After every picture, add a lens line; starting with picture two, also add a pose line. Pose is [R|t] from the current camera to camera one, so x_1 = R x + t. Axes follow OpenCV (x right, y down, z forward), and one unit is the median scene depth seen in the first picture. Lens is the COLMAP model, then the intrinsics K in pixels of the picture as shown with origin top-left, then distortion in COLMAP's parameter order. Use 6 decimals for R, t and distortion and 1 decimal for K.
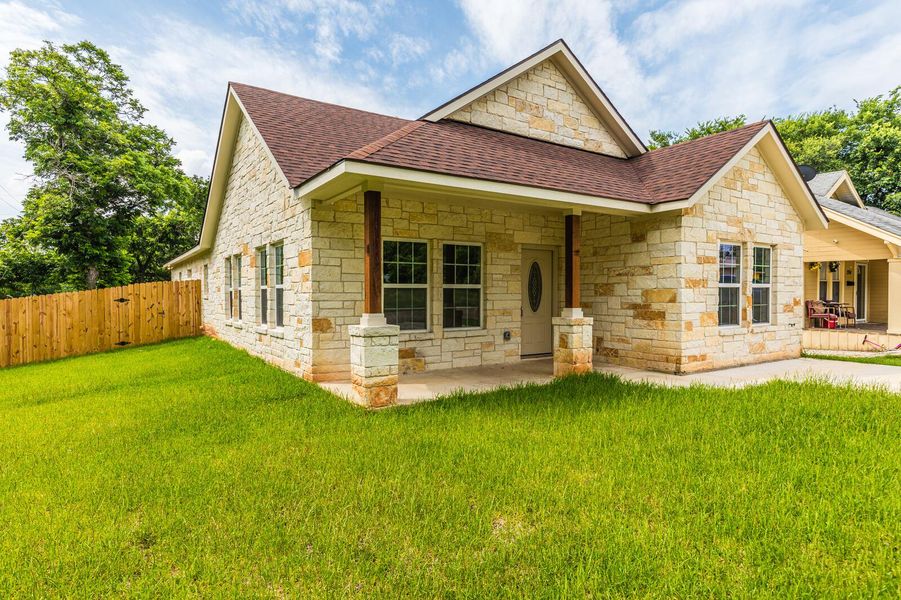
lens RADIAL K [[515.1, 0, 450.5], [0, 515.1, 300.0], [0, 0, 1]] dist [-0.001019, -0.000393]
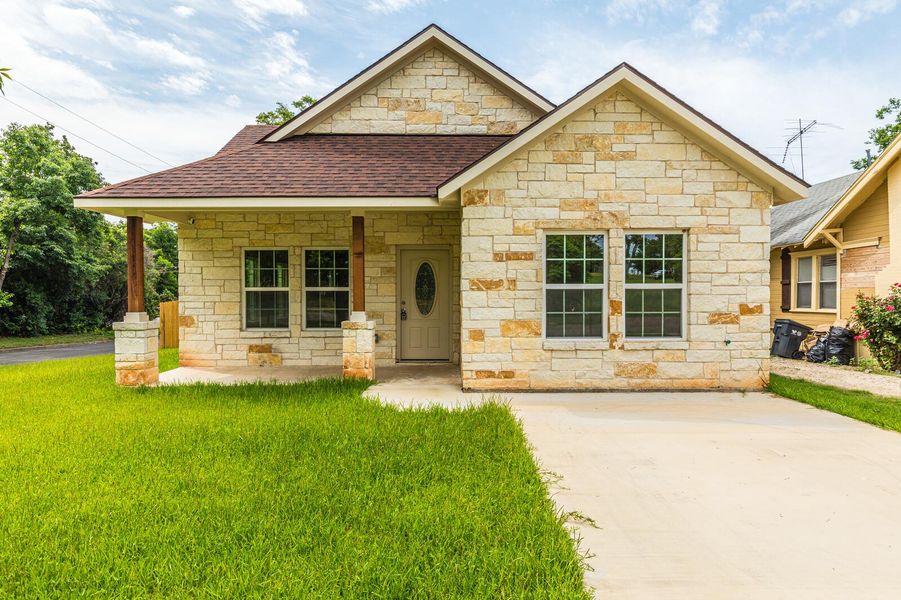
lens RADIAL K [[537.8, 0, 450.5], [0, 537.8, 300.0], [0, 0, 1]] dist [-0.000290, -0.000312]
pose [[0.837631, 0.007227, -0.546188, 0.852450], [-0.006722, 0.999973, 0.002923, -0.009266], [0.546195, 0.001223, 0.837657, 0.218854]]
